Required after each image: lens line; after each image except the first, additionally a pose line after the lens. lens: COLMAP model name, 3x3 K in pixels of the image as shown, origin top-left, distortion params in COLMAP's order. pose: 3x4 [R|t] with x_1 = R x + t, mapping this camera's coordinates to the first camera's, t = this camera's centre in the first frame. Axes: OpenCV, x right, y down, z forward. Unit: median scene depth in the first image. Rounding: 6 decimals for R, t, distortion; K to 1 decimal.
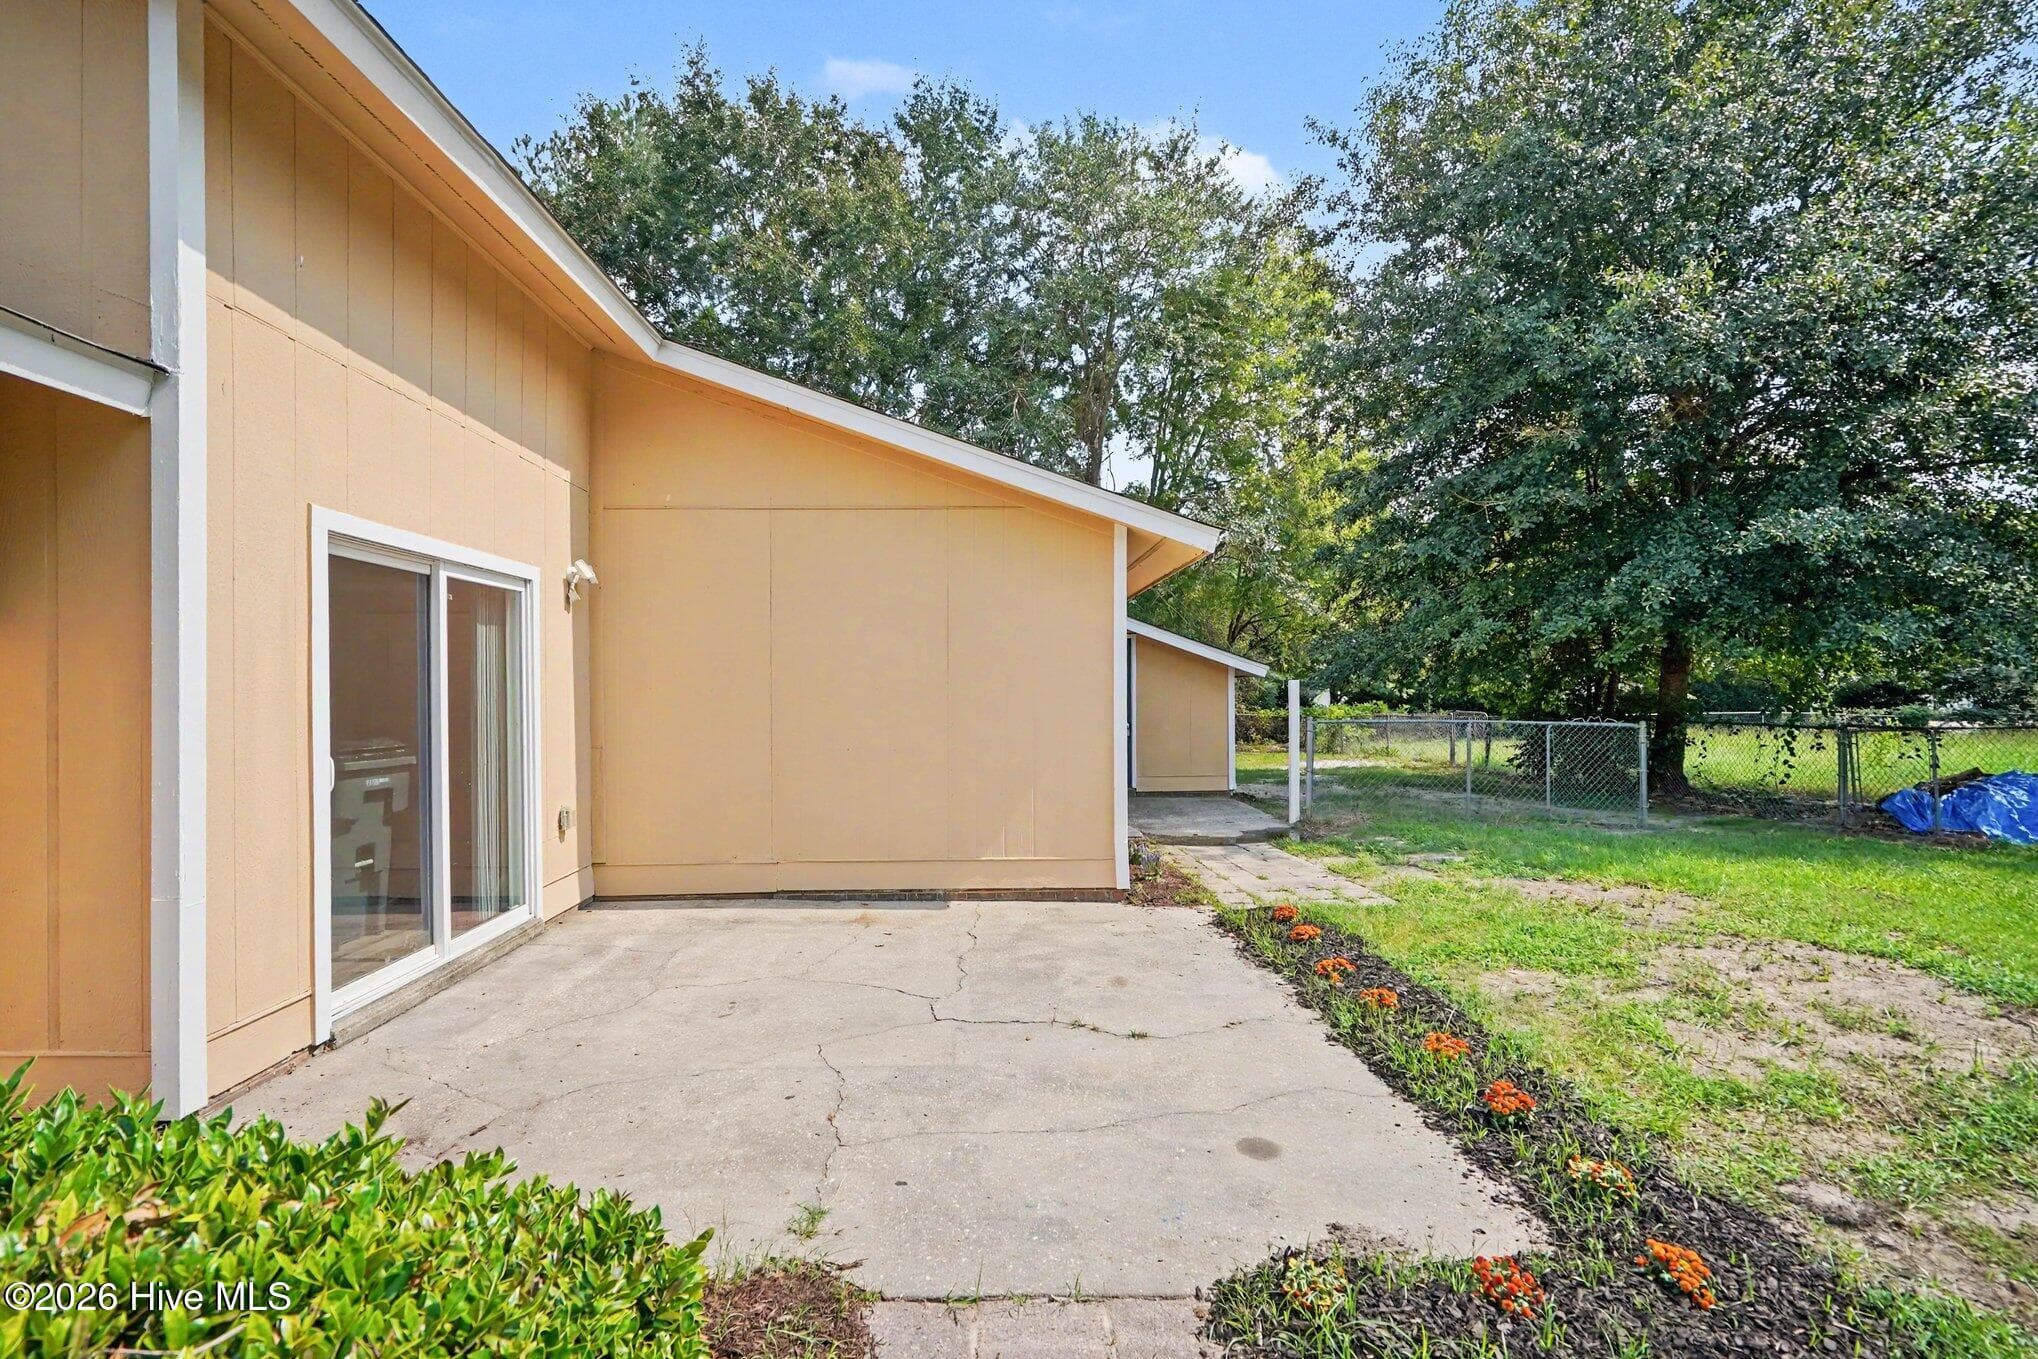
lens RADIAL K [[933.0, 0, 1019.0], [0, 933.0, 679.5], [0, 0, 1]] dist [-0.001980, -0.000468]
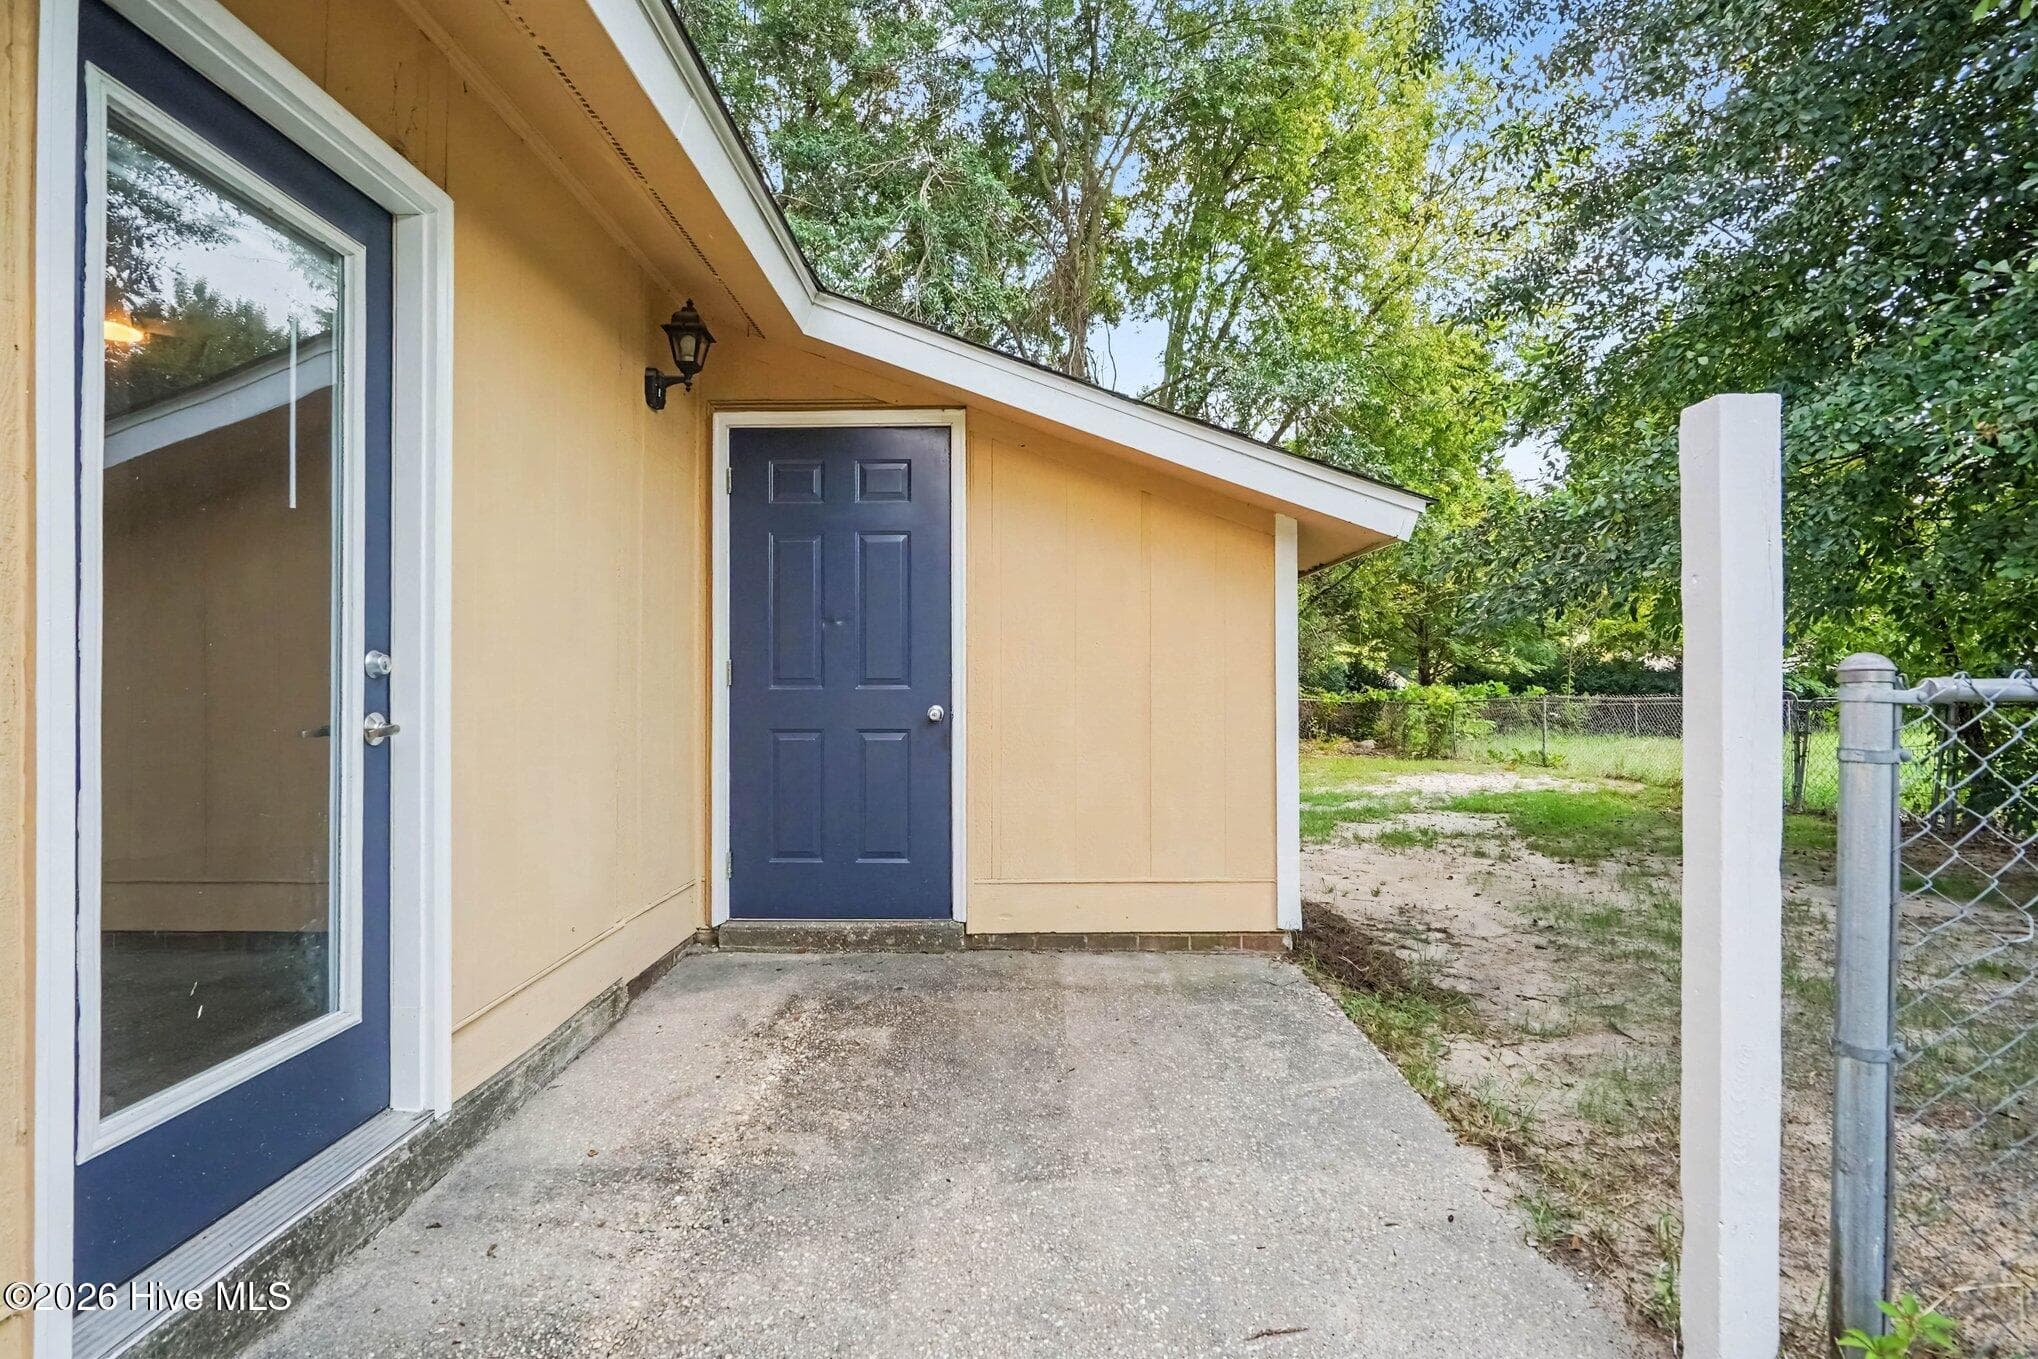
lens RADIAL K [[933.0, 0, 1019.0], [0, 933.0, 679.5], [0, 0, 1]] dist [-0.001980, -0.000468]
pose [[0.998740, 0.004163, -0.050013, 0.068054], [-0.003315, 0.999850, 0.017013, 0.011554], [0.050076, -0.016825, 0.998604, 0.294301]]
